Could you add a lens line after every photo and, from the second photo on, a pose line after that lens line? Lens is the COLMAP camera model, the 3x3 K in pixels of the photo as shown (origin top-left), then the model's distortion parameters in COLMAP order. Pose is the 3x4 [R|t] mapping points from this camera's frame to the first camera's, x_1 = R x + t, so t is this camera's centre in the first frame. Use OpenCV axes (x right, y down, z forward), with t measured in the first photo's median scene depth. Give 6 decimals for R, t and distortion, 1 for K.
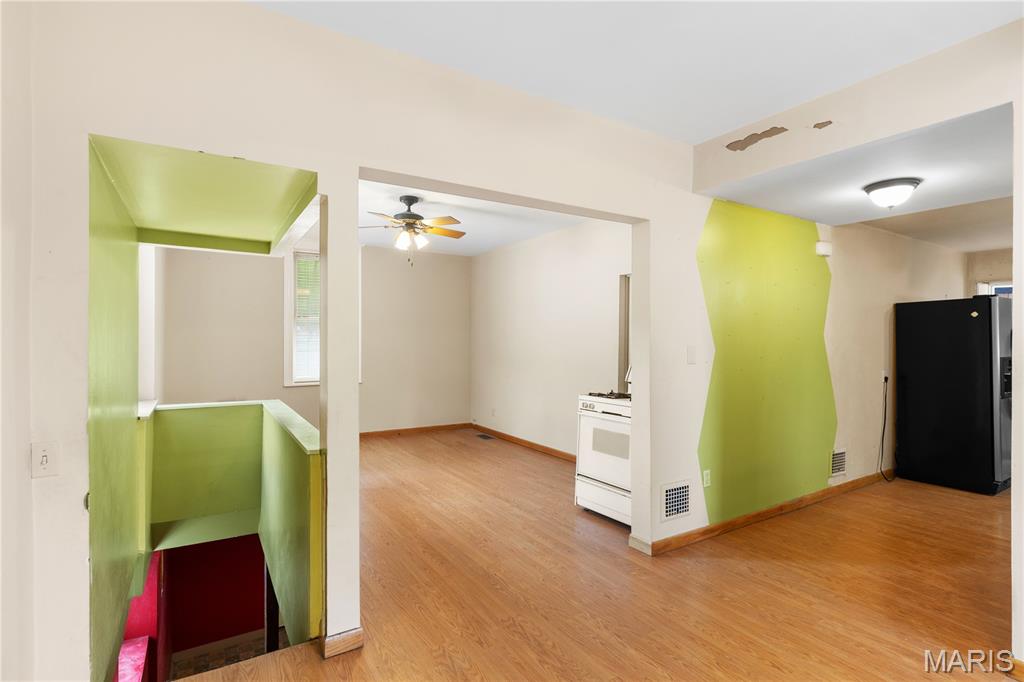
lens RADIAL K [[494.8, 0, 517.4], [0, 494.8, 346.6], [0, 0, 1]] dist [-0.002176, 0.000362]
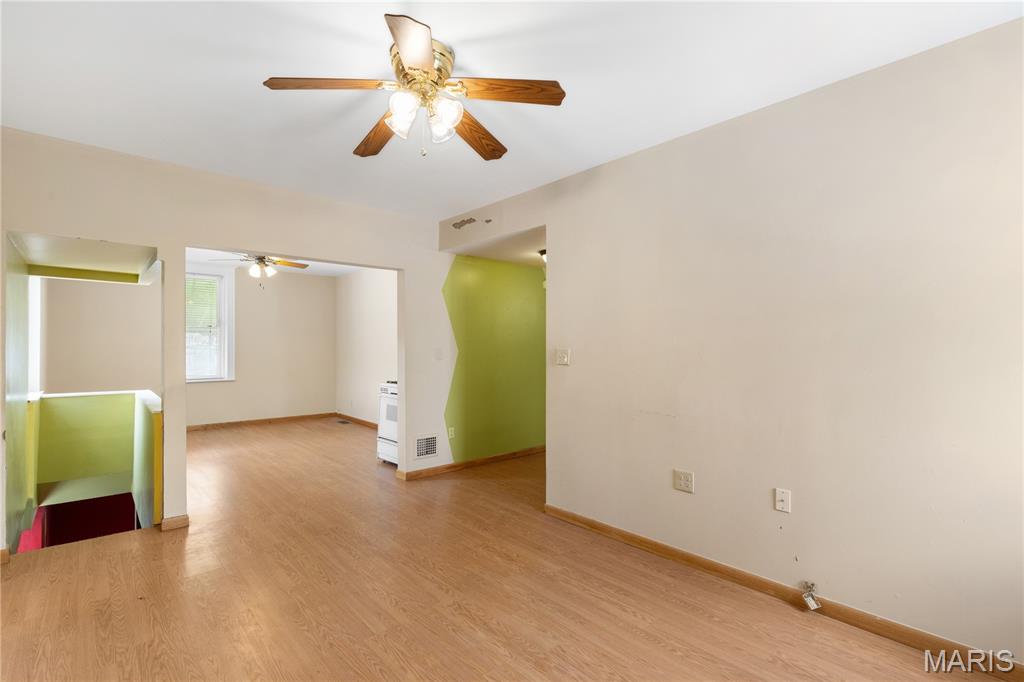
lens RADIAL K [[466.9, 0, 513.9], [0, 466.9, 347.5], [0, 0, 1]] dist [0.003184, 0.000786]
pose [[0.985216, -0.003342, 0.171285, 0.318294], [0.004412, 0.999973, -0.005871, 0.005231], [-0.171261, 0.006540, 0.985204, -0.480907]]
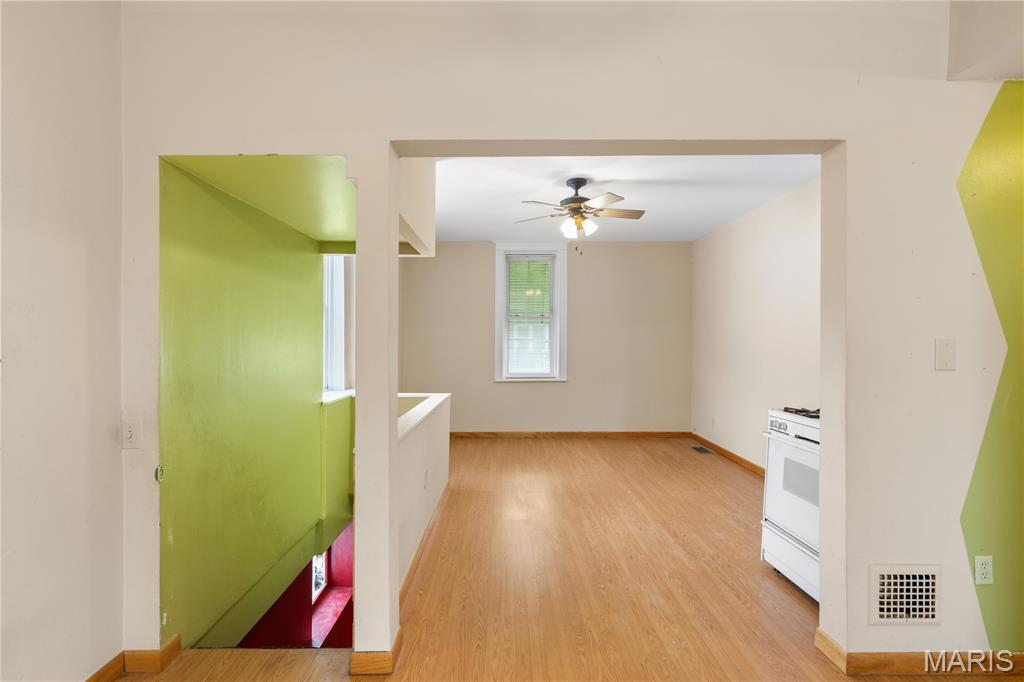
lens RADIAL K [[492.3, 0, 512.7], [0, 492.3, 347.4], [0, 0, 1]] dist [-0.000118, -0.000289]
pose [[0.850893, 0.002839, -0.525332, 0.211600], [-0.001154, 0.999993, 0.003535, 0.005451], [0.525338, -0.002402, 0.850890, 0.218603]]
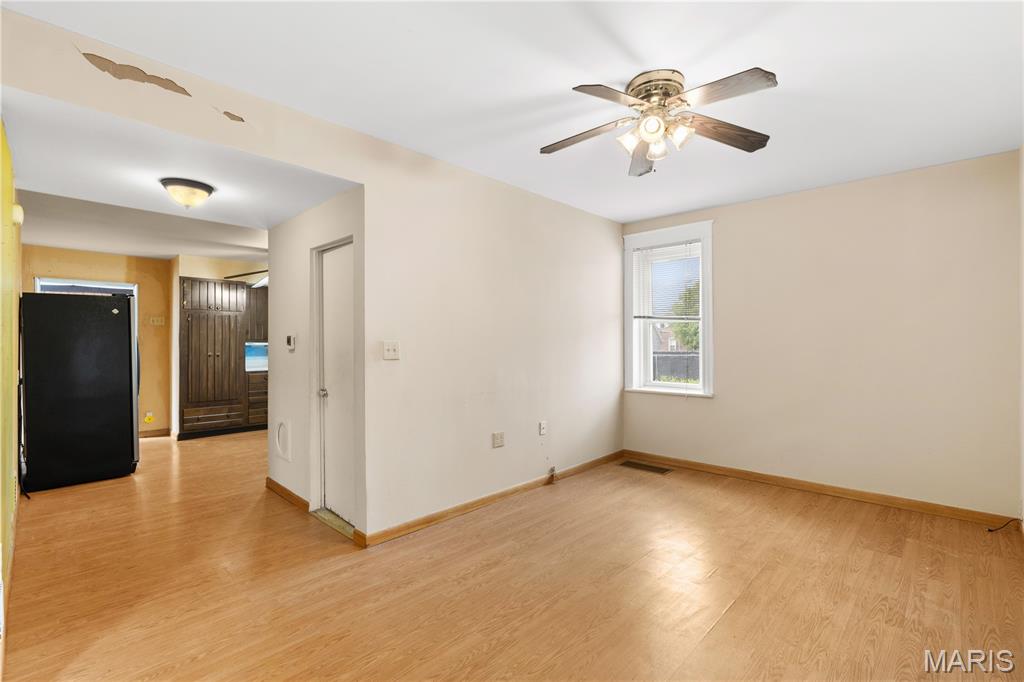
lens RADIAL K [[466.9, 0, 513.3], [0, 466.9, 339.5], [0, 0, 1]] dist [0.003184, 0.000786]
pose [[-0.237563, -0.001636, 0.971371, -0.324096], [0.007128, 0.999969, 0.003428, -0.000669], [-0.971346, 0.007738, -0.237544, 0.512246]]
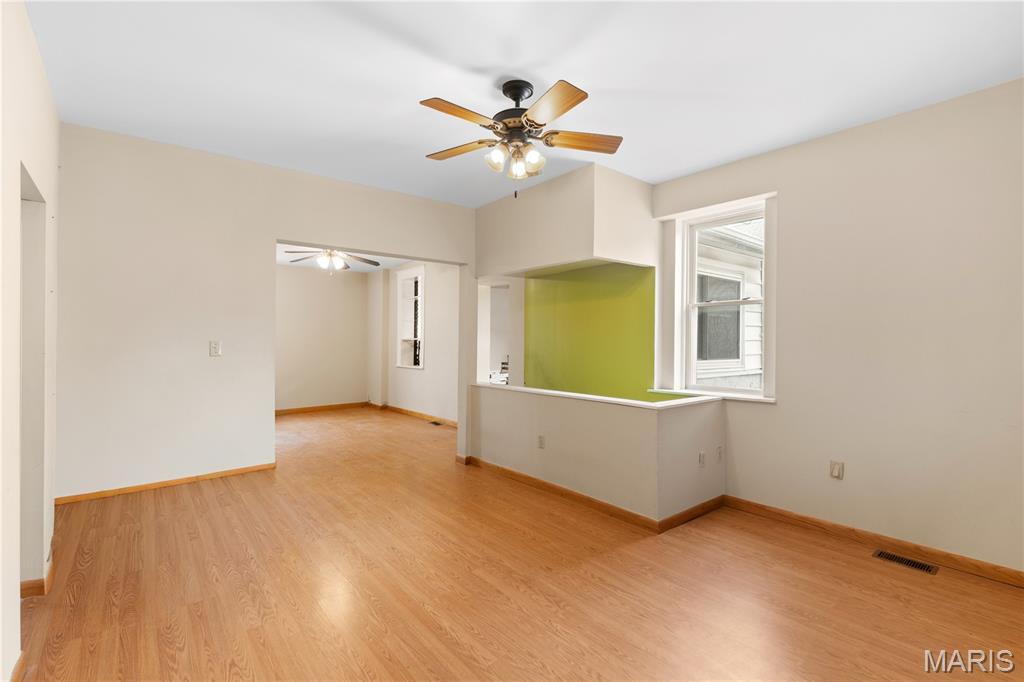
lens RADIAL K [[466.9, 0, 515.9], [0, 466.9, 340.9], [0, 0, 1]] dist [0.003184, 0.000786]
pose [[-0.993242, -0.012813, -0.115349, -0.206535], [-0.012647, 0.999918, -0.002171, 0.000720], [0.115367, -0.000697, -0.993323, 2.060251]]
